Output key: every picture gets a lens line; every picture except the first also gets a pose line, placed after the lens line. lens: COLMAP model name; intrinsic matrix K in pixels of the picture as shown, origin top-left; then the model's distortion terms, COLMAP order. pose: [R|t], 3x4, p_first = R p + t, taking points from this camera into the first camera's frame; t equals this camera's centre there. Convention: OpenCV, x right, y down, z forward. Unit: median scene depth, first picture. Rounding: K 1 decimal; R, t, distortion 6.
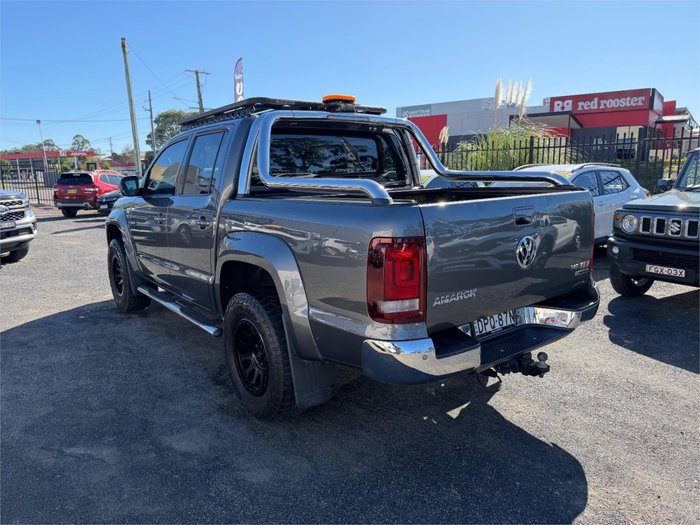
lens RADIAL K [[496.6, 0, 350.0], [0, 496.6, 262.5], [0, 0, 1]] dist [-0.001265, -0.003442]
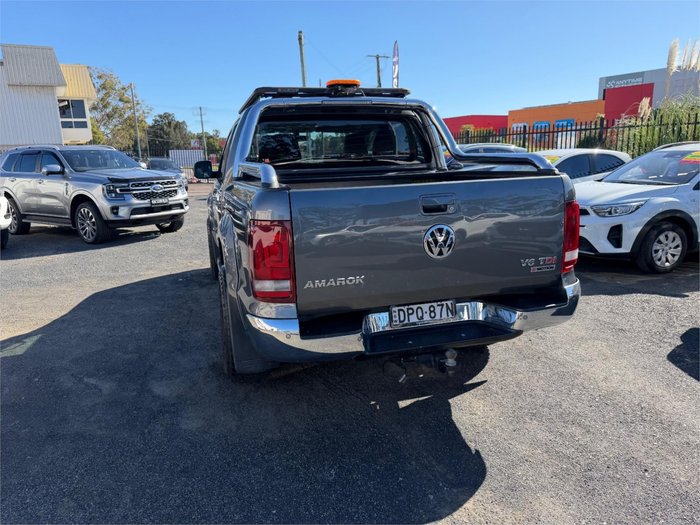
lens RADIAL K [[497.5, 0, 347.3], [0, 497.5, 260.4], [0, 0, 1]] dist [0.004685, -0.006787]
pose [[0.932737, 0.064864, -0.354676, 0.361941], [-0.053630, 0.997701, 0.041425, -0.010508], [0.356547, -0.019617, 0.934071, 0.039820]]
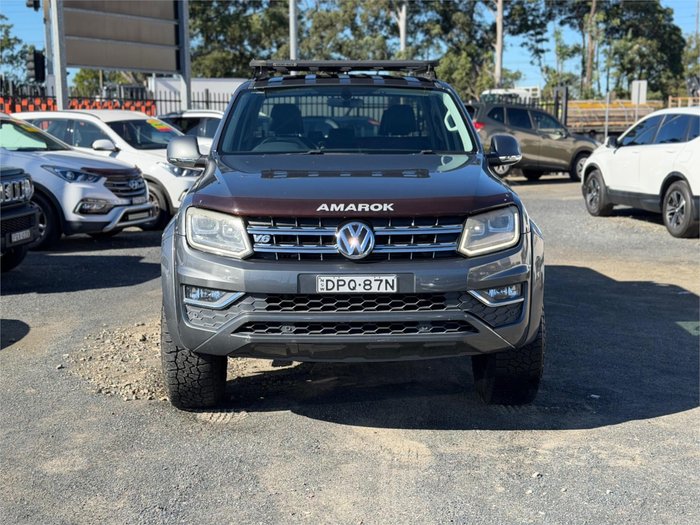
lens RADIAL K [[978.1, 0, 350.0], [0, 978.1, 262.5], [0, 0, 1]] dist [0.107883, -0.083736]
pose [[-0.798471, -0.068836, 0.598085, -1.348228], [0.121713, 0.954470, 0.272346, -0.485573], [-0.589601, 0.290255, -0.753739, 2.704366]]
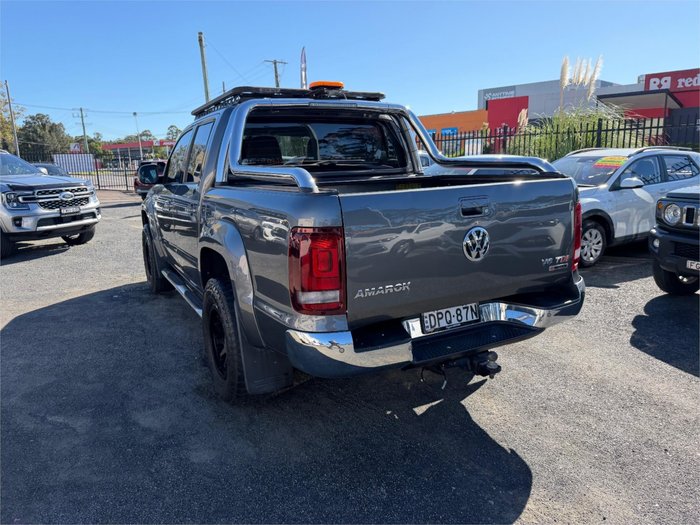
lens RADIAL K [[498.4, 0, 347.0], [0, 498.4, 255.9], [0, 0, 1]] dist [-0.001603, -0.005927]
pose [[0.986703, 0.022540, -0.160964, 0.181675], [-0.020436, 0.999683, 0.014717, -0.005402], [0.161245, -0.011232, 0.986851, 0.021320]]
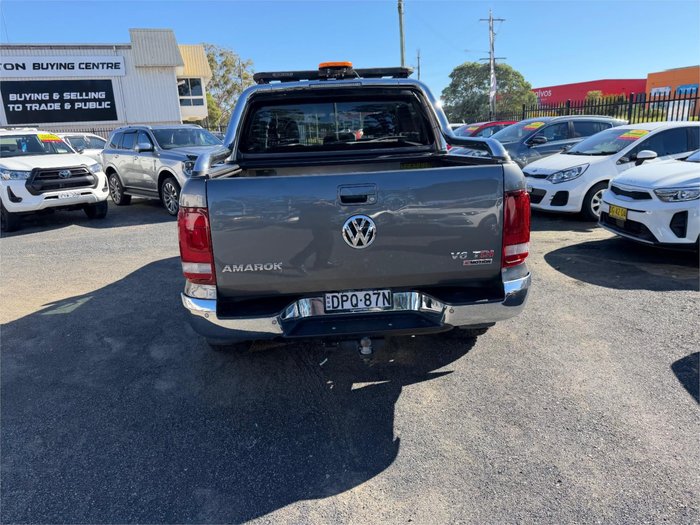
lens RADIAL K [[495.5, 0, 347.5], [0, 495.5, 268.2], [0, 0, 1]] dist [0.018448, -0.030372]
pose [[0.831821, 0.131797, -0.539169, 0.584507], [-0.076874, 0.989393, 0.123252, -0.045717], [0.549695, -0.061076, 0.833130, 0.137330]]
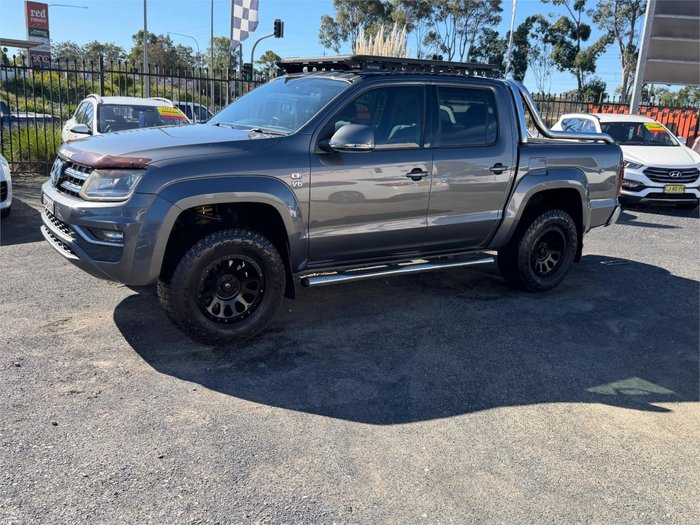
lens RADIAL K [[616.8, 0, 327.5], [0, 616.8, 276.5], [0, 0, 1]] dist [0.092682, -0.144589]
pose [[0.098320, -0.244448, 0.964665, -1.726637], [0.124930, 0.964725, 0.231730, -0.215019], [-0.987282, 0.097732, 0.125391, 1.168463]]
